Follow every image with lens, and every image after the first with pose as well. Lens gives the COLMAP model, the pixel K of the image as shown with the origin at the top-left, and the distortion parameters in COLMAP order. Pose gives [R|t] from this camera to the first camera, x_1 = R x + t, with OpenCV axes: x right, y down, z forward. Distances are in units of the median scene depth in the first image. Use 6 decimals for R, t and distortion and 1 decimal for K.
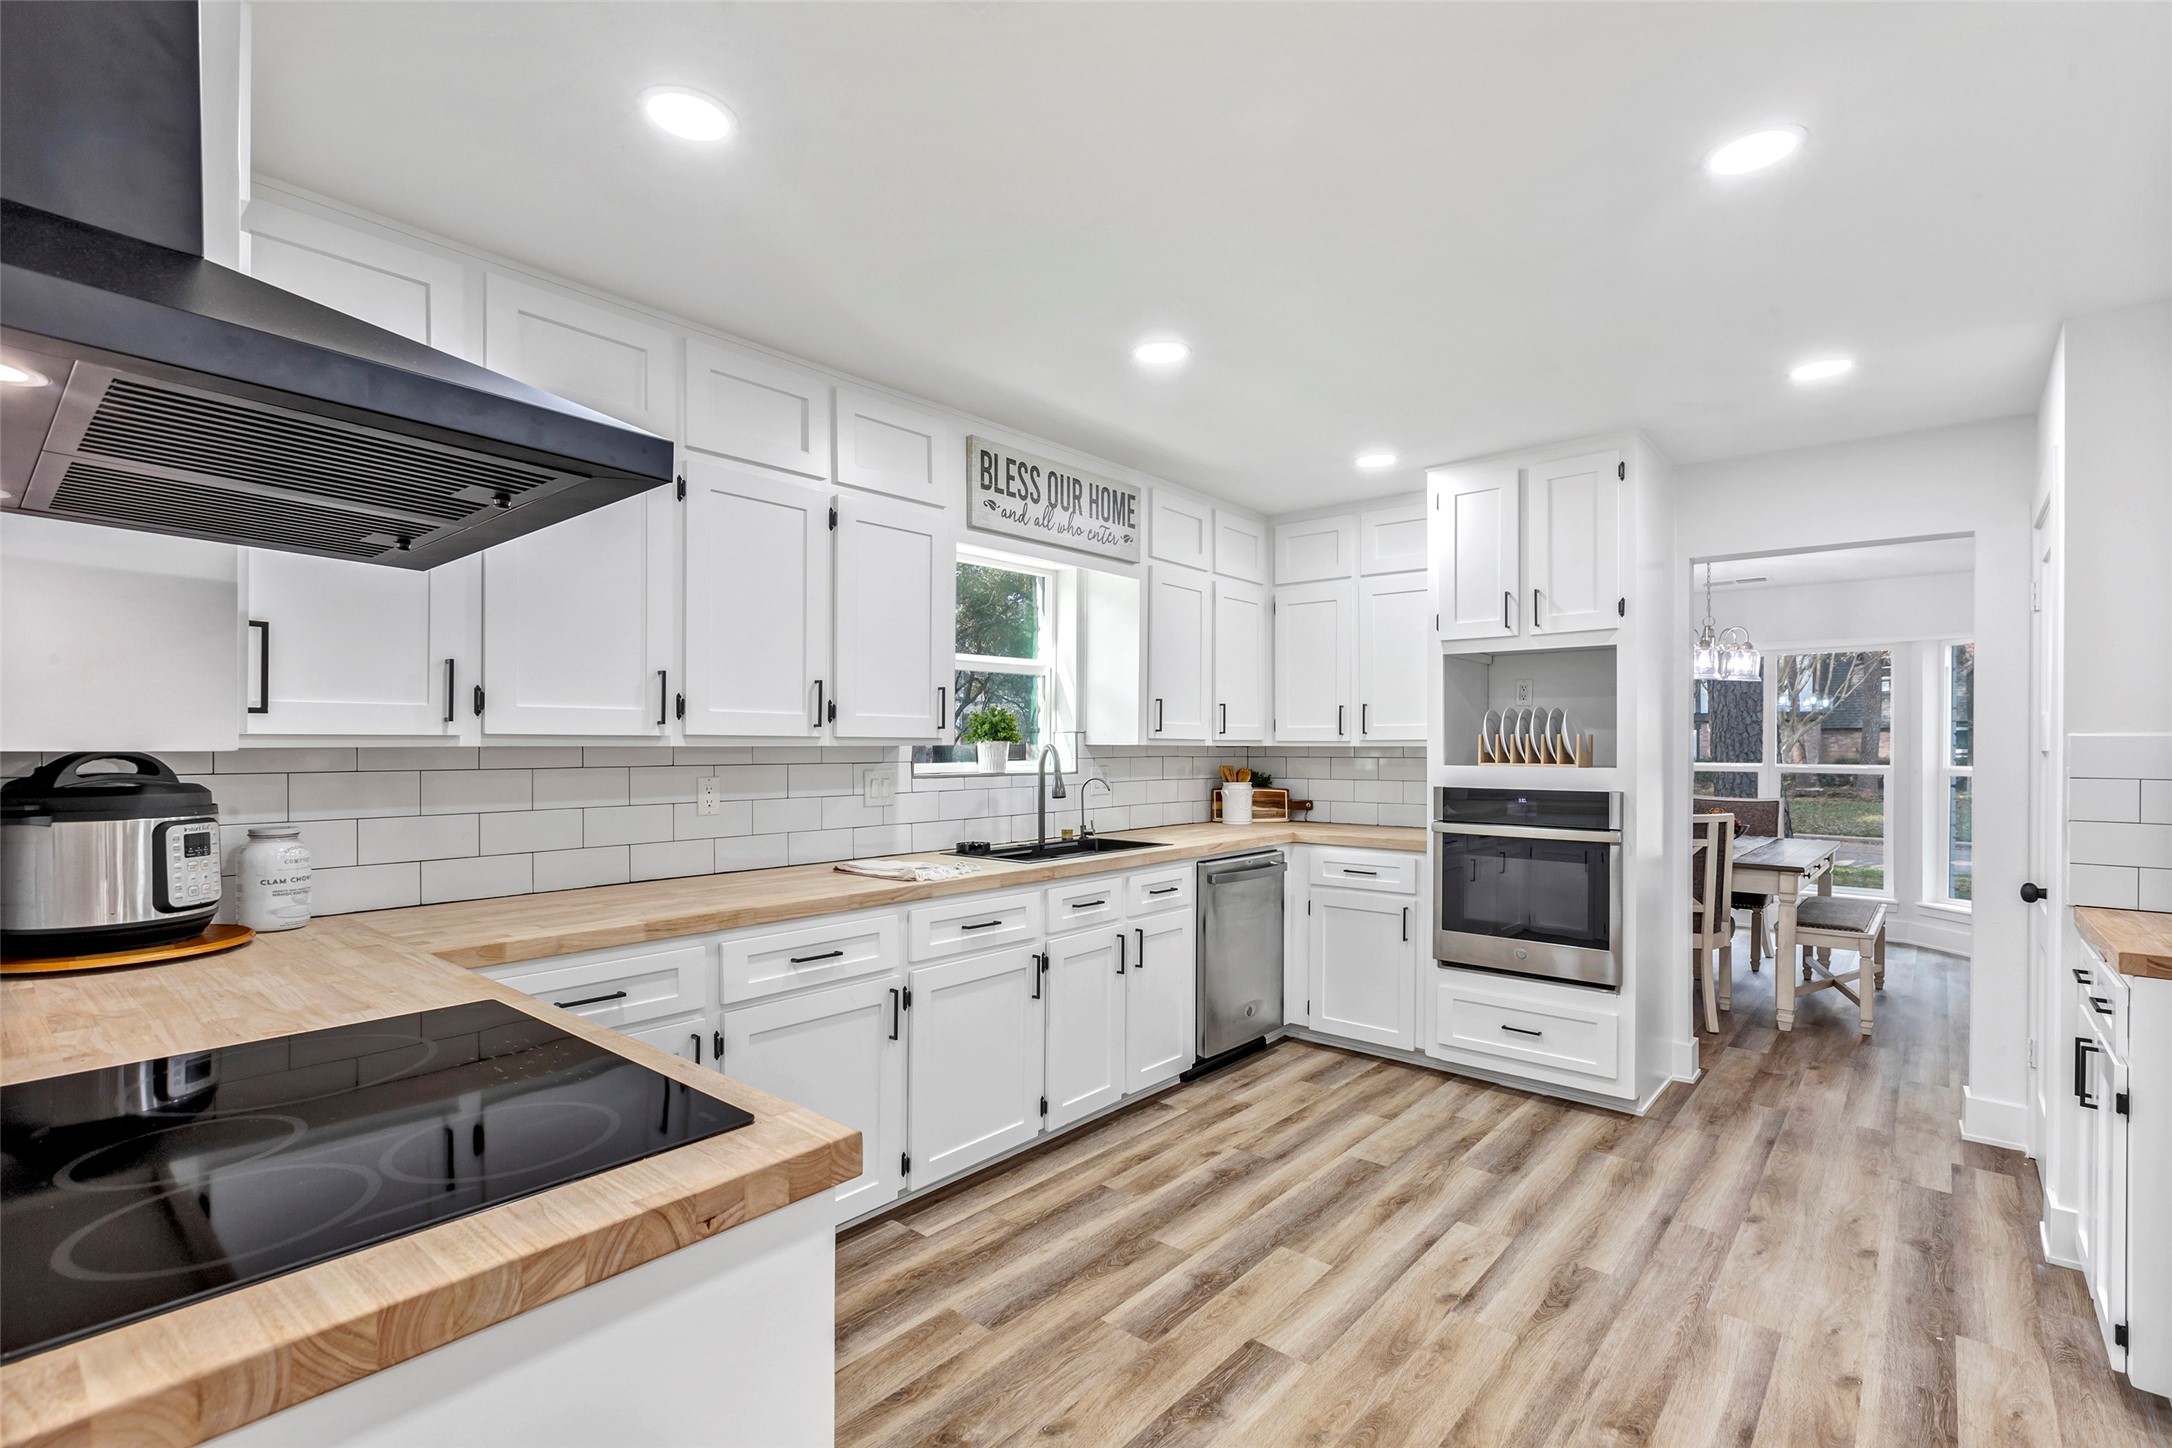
lens RADIAL K [[1008.0, 0, 1120.4], [0, 1008.0, 742.4], [0, 0, 1]] dist [0.003983, 0.000917]
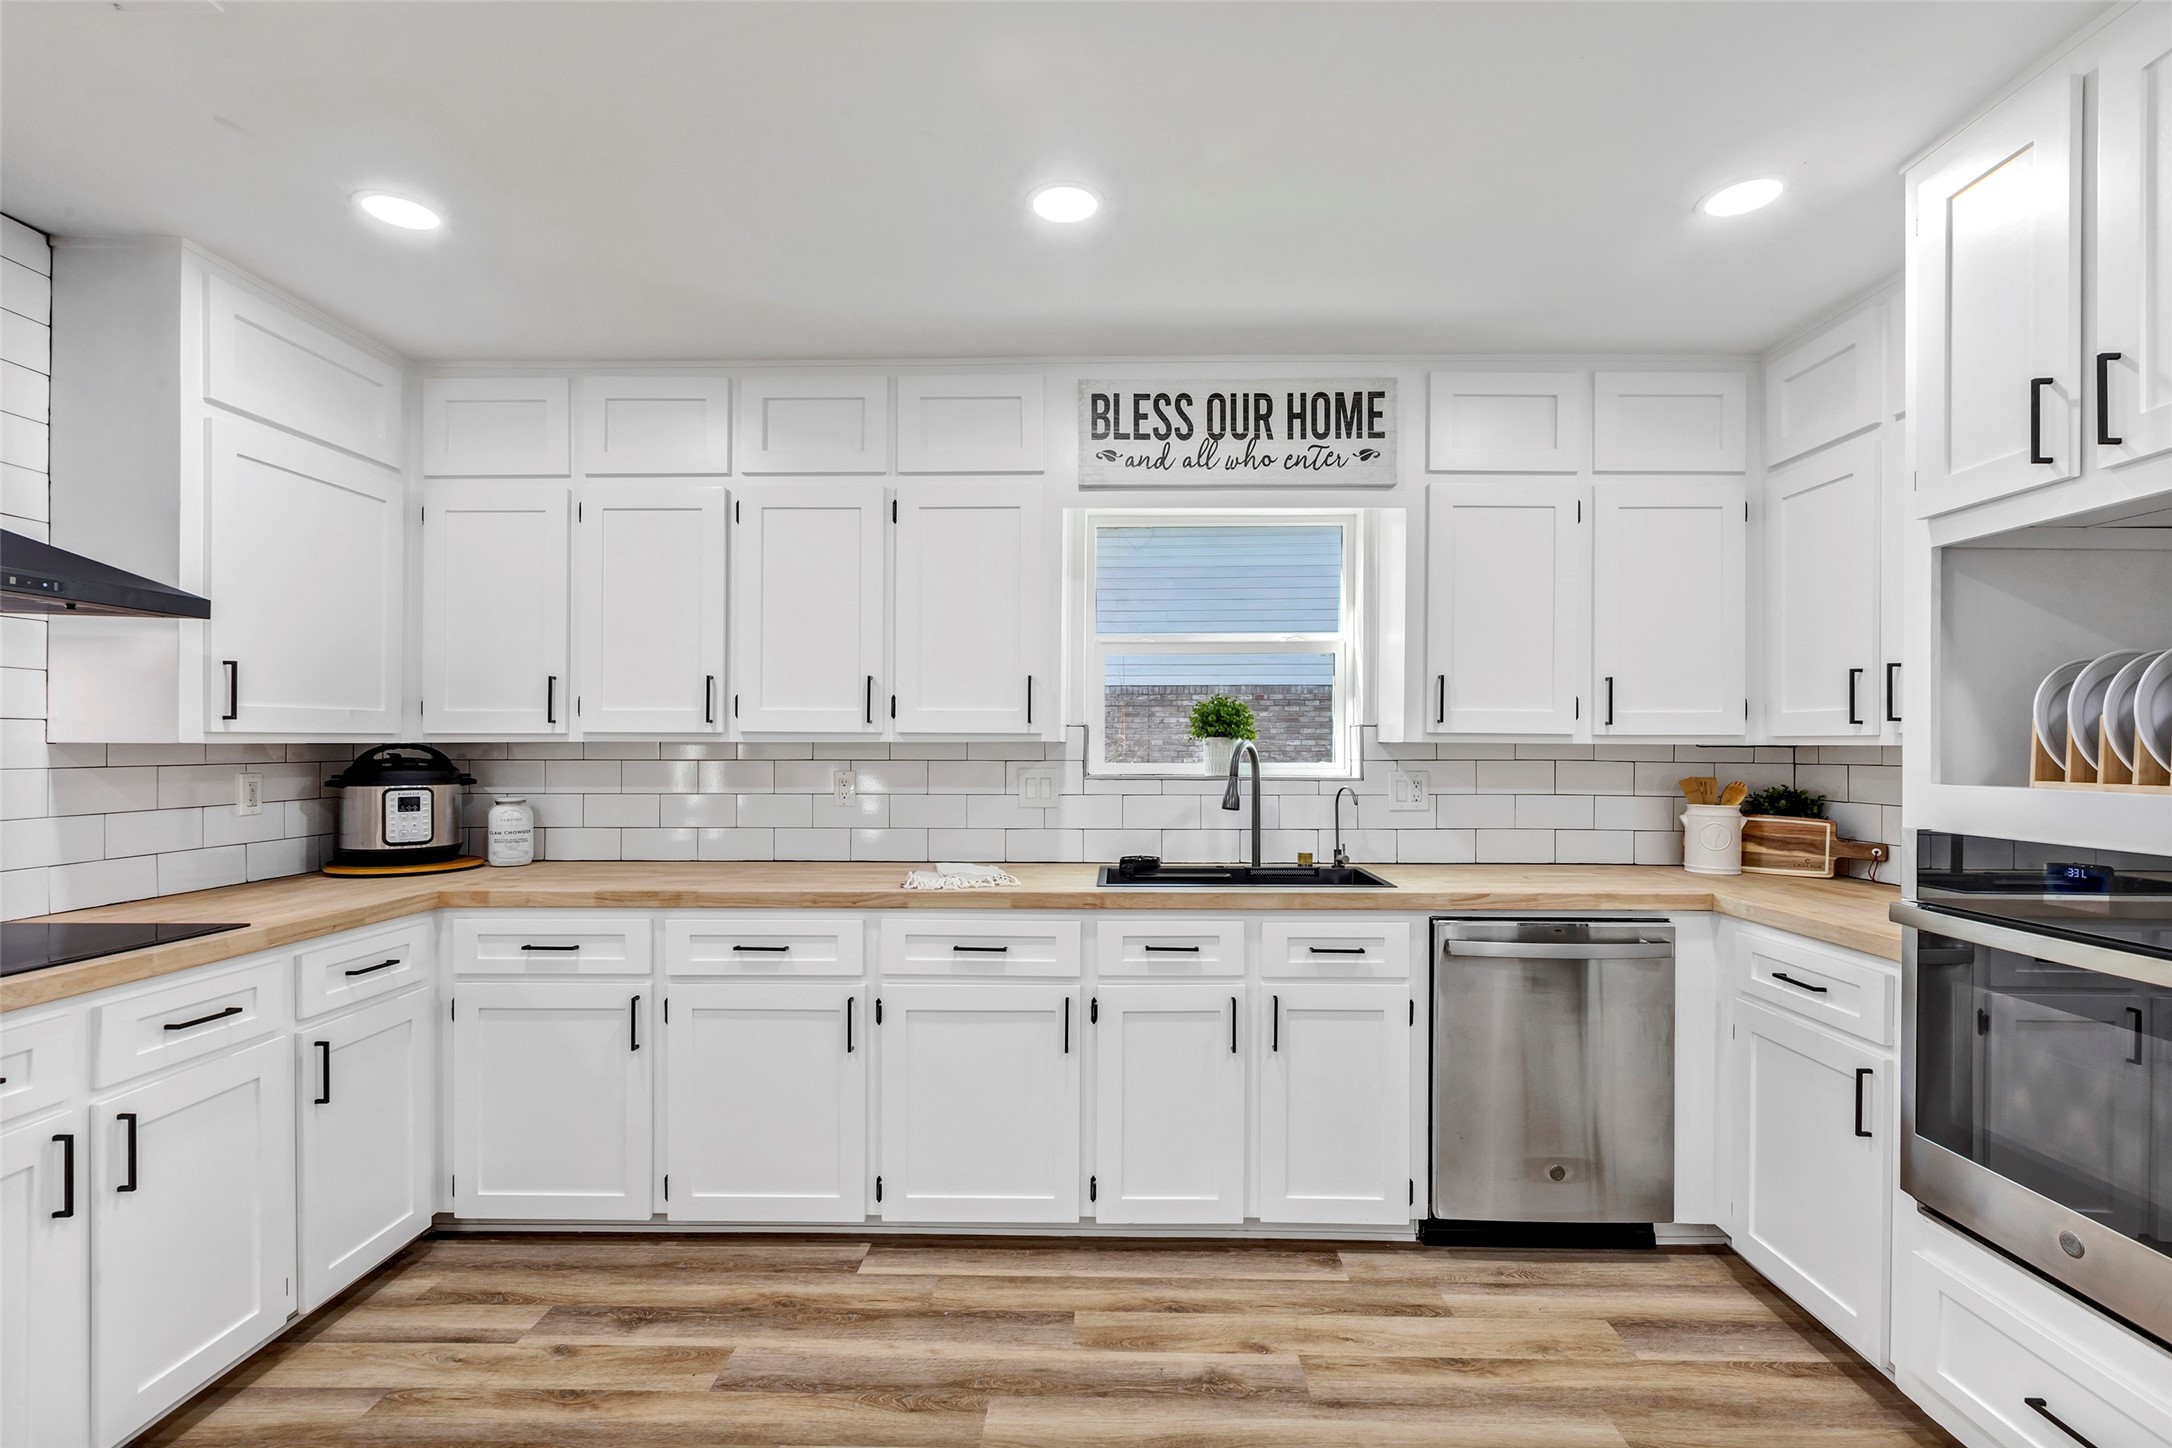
lens RADIAL K [[1008.0, 0, 1089.2], [0, 1008.0, 741.1], [0, 0, 1]] dist [0.003983, 0.000917]
pose [[0.617228, -0.002419, -0.786781, 0.498083], [0.000121, 0.999996, -0.002979, 0.004450], [0.786785, 0.001743, 0.617225, 0.446320]]
